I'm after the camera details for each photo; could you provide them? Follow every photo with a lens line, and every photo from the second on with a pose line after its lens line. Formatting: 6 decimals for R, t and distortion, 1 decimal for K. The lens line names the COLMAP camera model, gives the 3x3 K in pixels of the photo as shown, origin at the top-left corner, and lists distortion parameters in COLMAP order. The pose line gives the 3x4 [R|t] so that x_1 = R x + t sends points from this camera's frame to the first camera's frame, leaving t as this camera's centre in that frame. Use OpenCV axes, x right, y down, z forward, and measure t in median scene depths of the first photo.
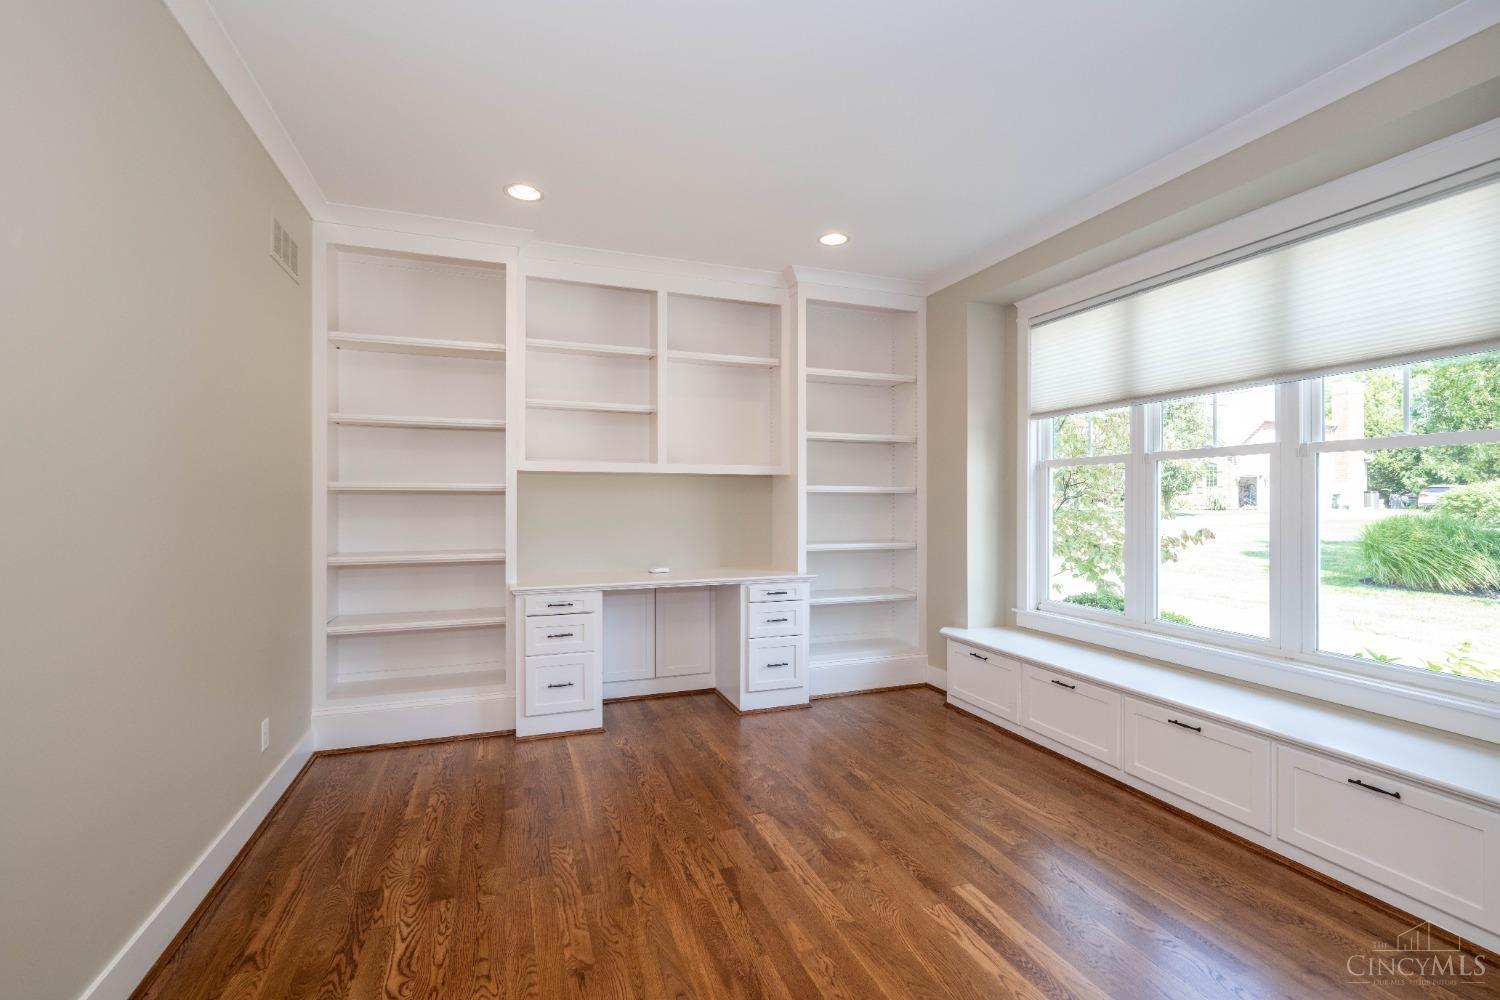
lens RADIAL K [[659.4, 0, 748.2], [0, 659.4, 501.7], [0, 0, 1]] dist [-0.001892, -0.000627]
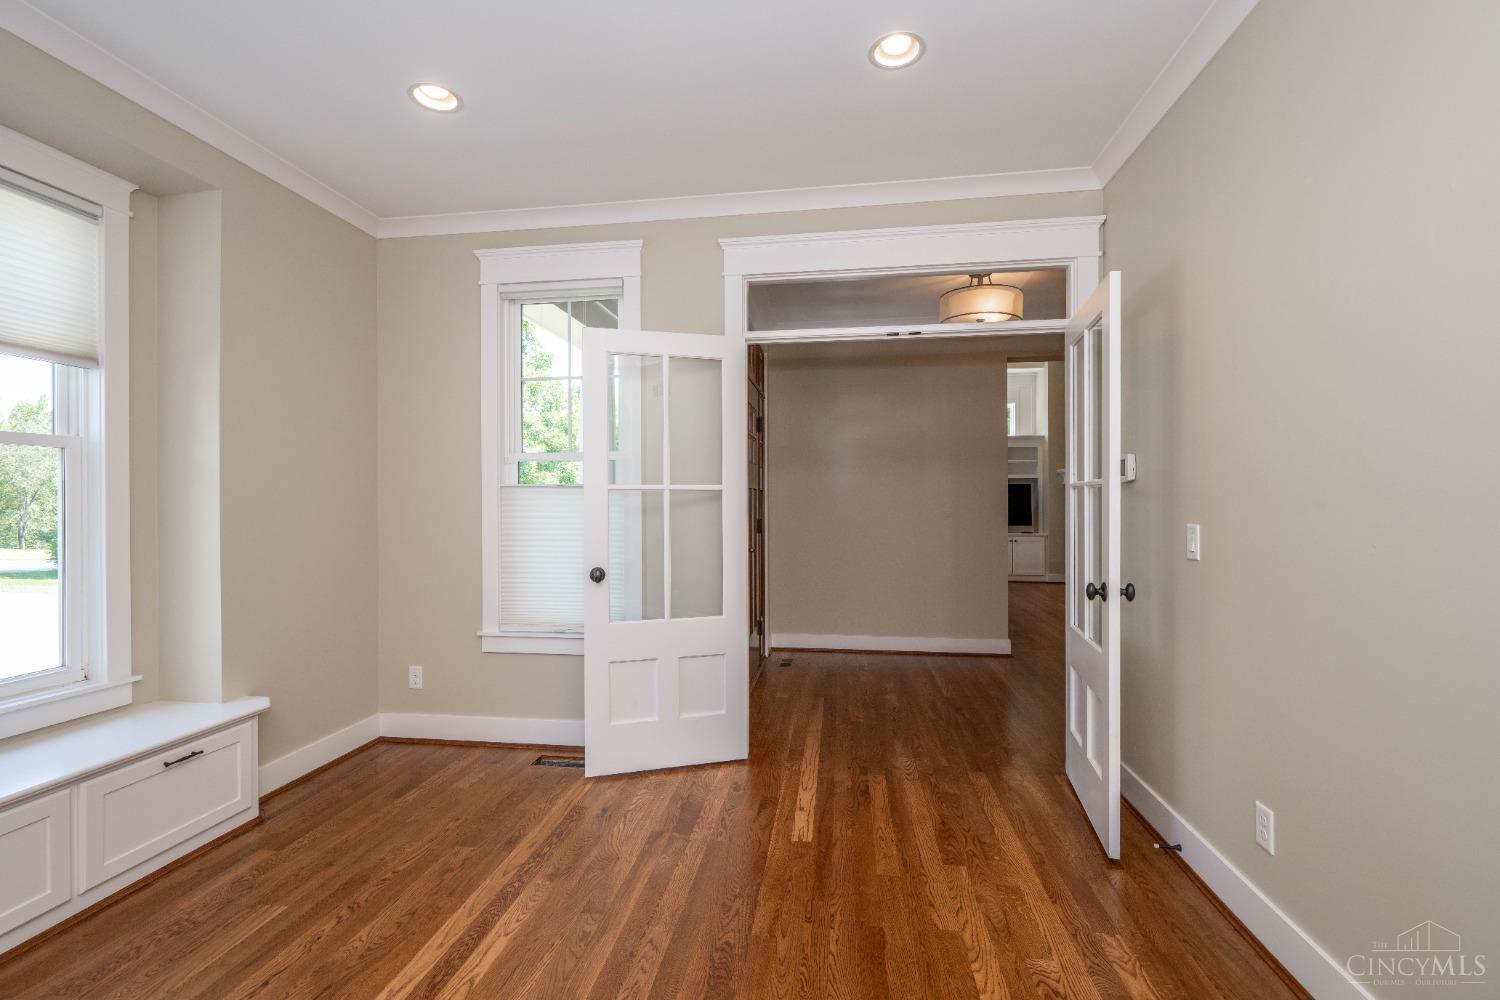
lens RADIAL K [[659.4, 0, 748.2], [0, 659.4, 501.7], [0, 0, 1]] dist [-0.001892, -0.000627]
pose [[-0.878390, 0.002194, 0.477939, -0.440805], [0.004108, 0.999987, 0.002960, 0.000944], [-0.477926, 0.004563, -0.878388, 1.583334]]
